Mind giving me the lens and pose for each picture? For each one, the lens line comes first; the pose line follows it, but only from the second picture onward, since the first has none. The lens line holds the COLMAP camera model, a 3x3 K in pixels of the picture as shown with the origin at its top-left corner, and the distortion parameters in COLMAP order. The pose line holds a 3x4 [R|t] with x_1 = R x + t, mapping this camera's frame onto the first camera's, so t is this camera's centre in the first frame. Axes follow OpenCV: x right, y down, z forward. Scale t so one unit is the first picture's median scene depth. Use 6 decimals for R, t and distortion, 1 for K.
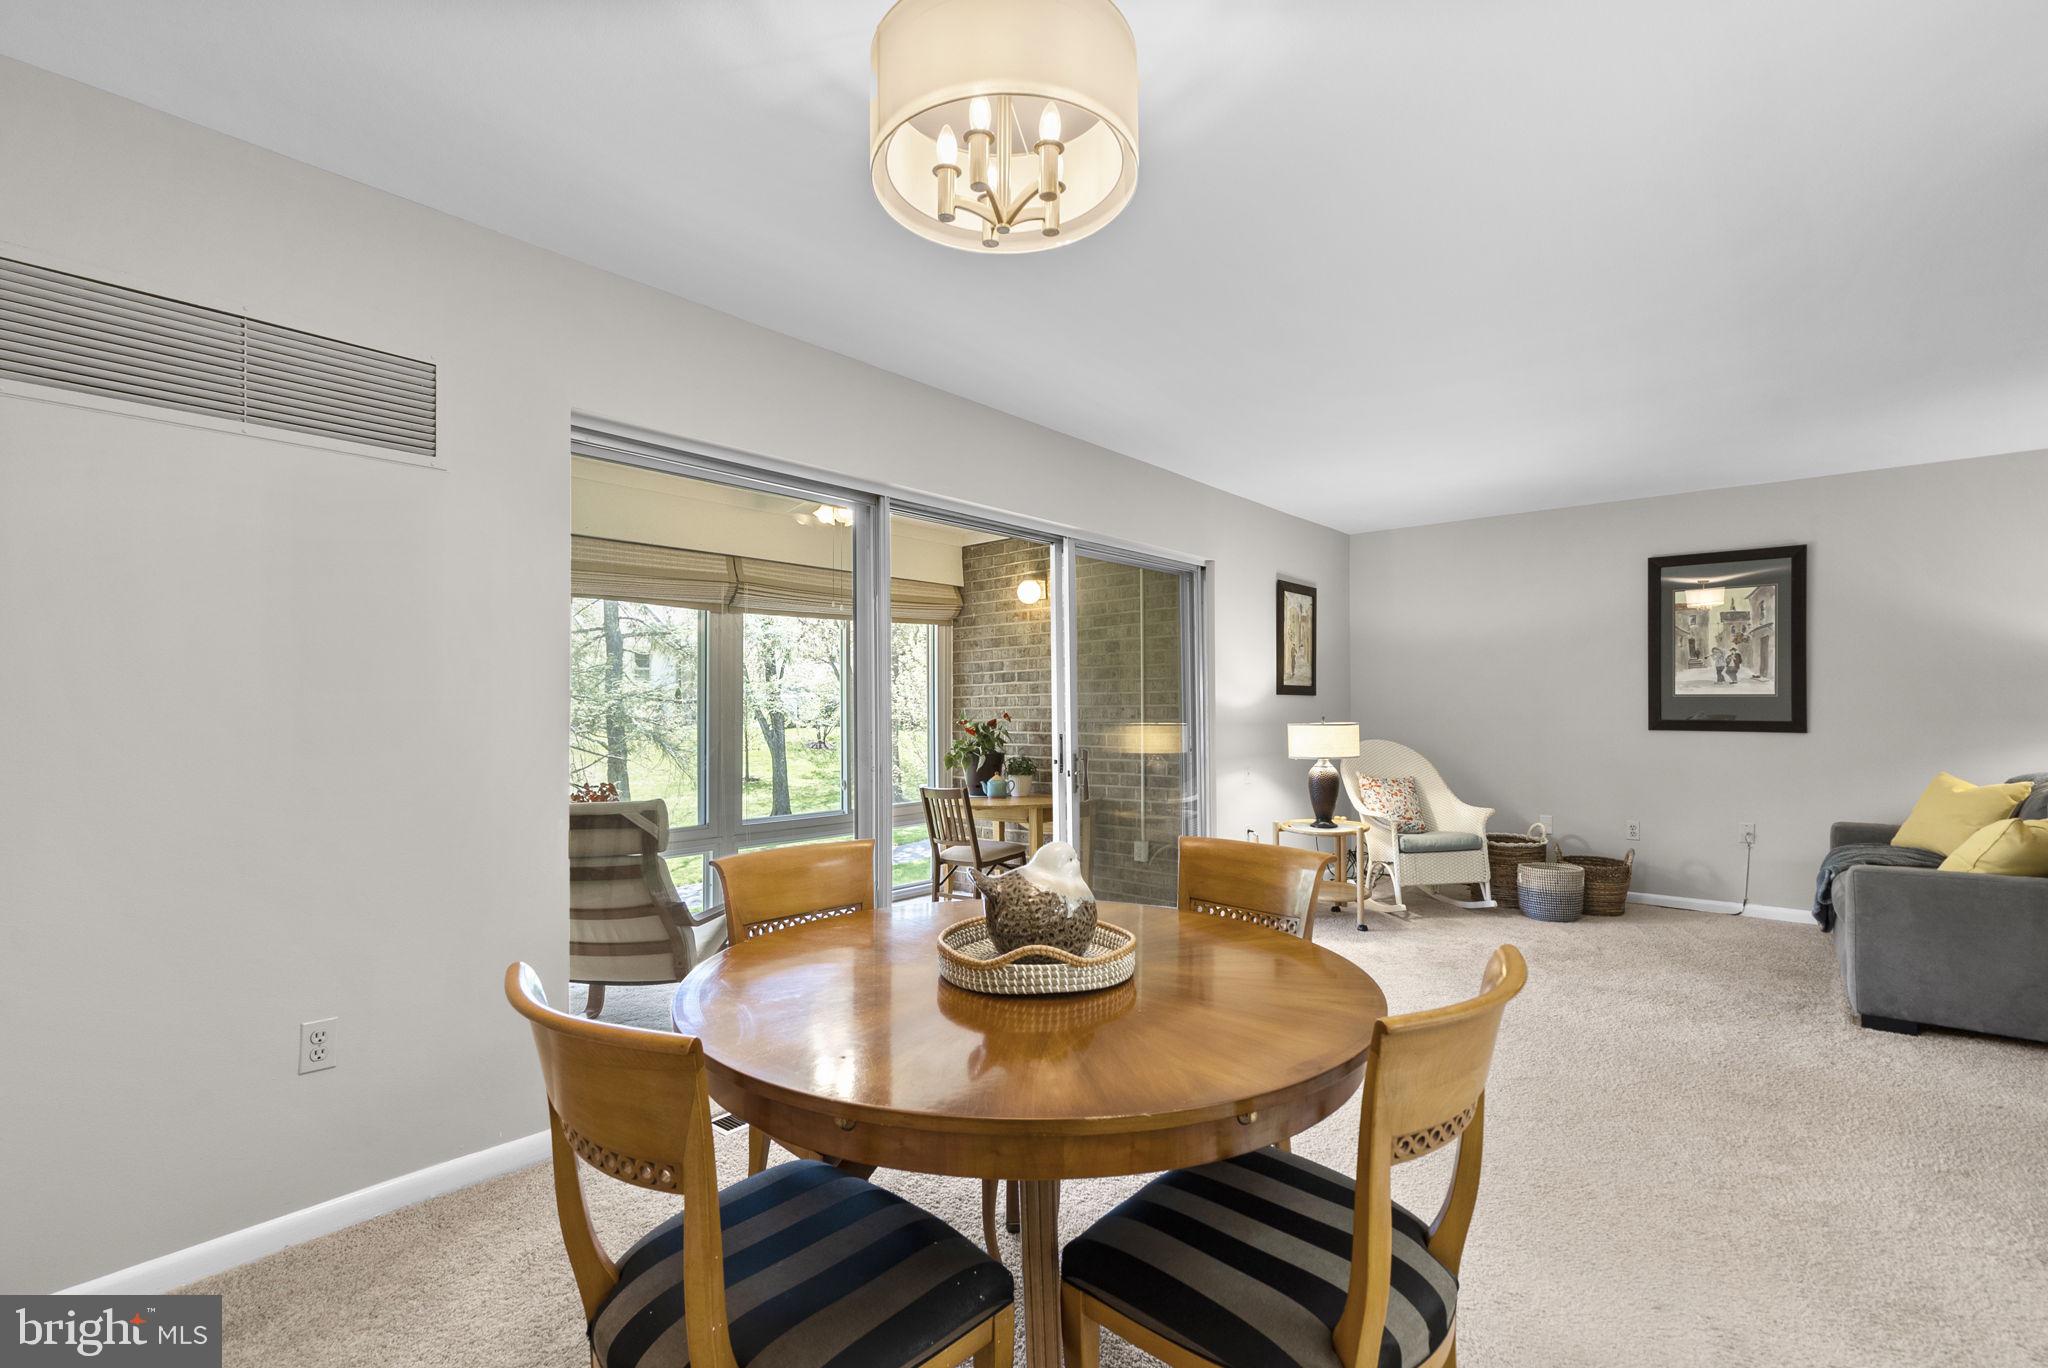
lens RADIAL K [[948.4, 0, 1028.5], [0, 948.4, 697.9], [0, 0, 1]] dist [-0.006041, 0.001269]
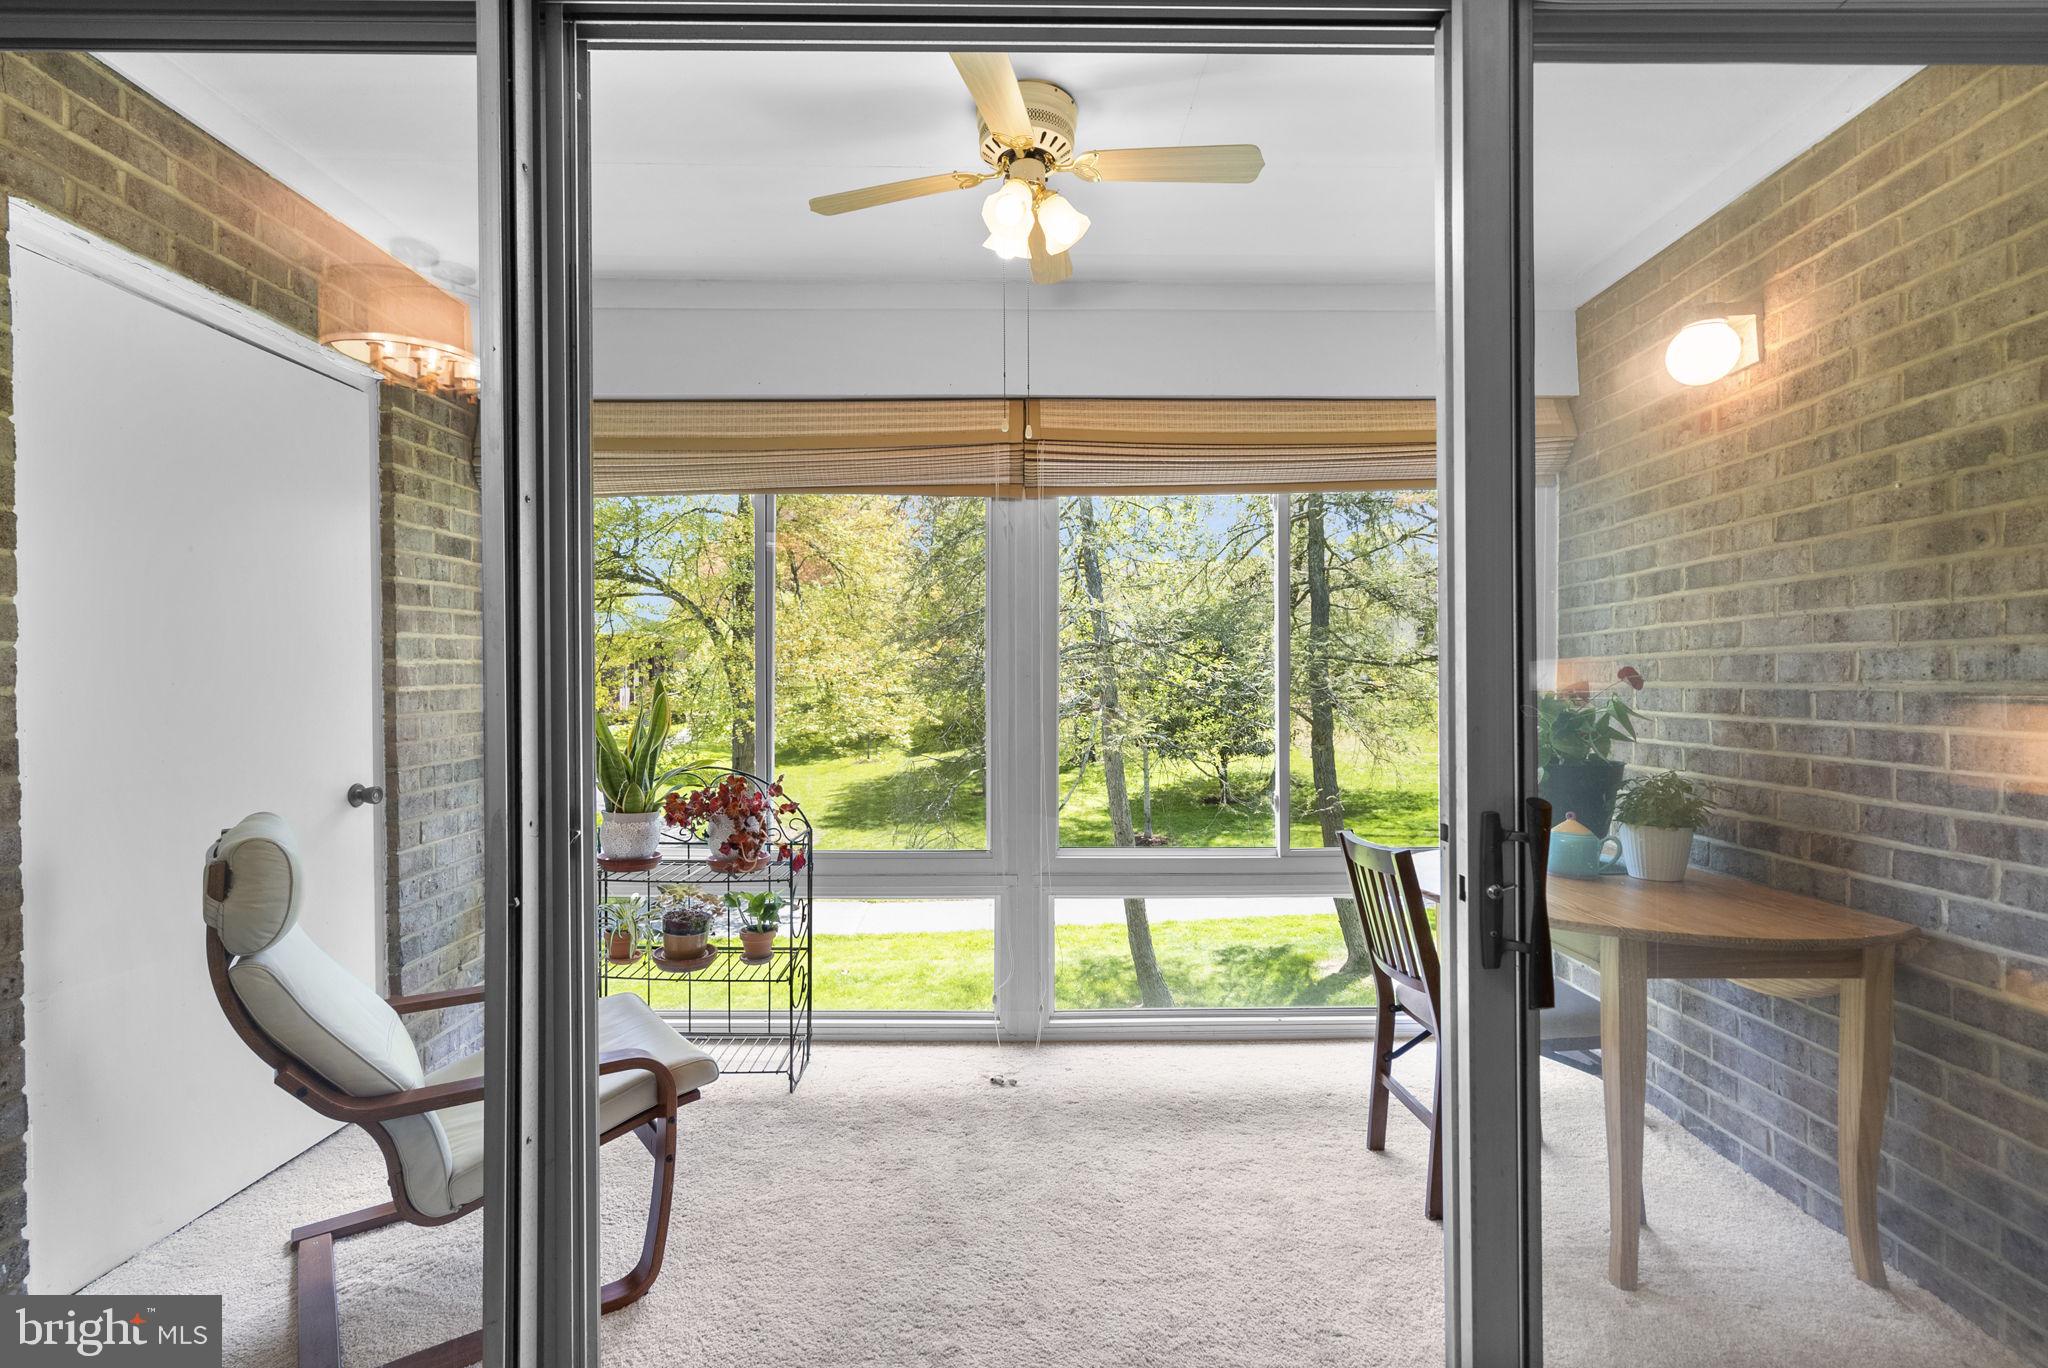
lens RADIAL K [[948.4, 0, 1014.1], [0, 948.4, 687.9], [0, 0, 1]] dist [-0.006041, 0.001269]
pose [[0.653456, 0.009973, -0.756899, 0.116738], [0.009359, 0.999730, 0.021253, 0.014562], [0.756907, -0.020972, 0.653186, 0.558723]]
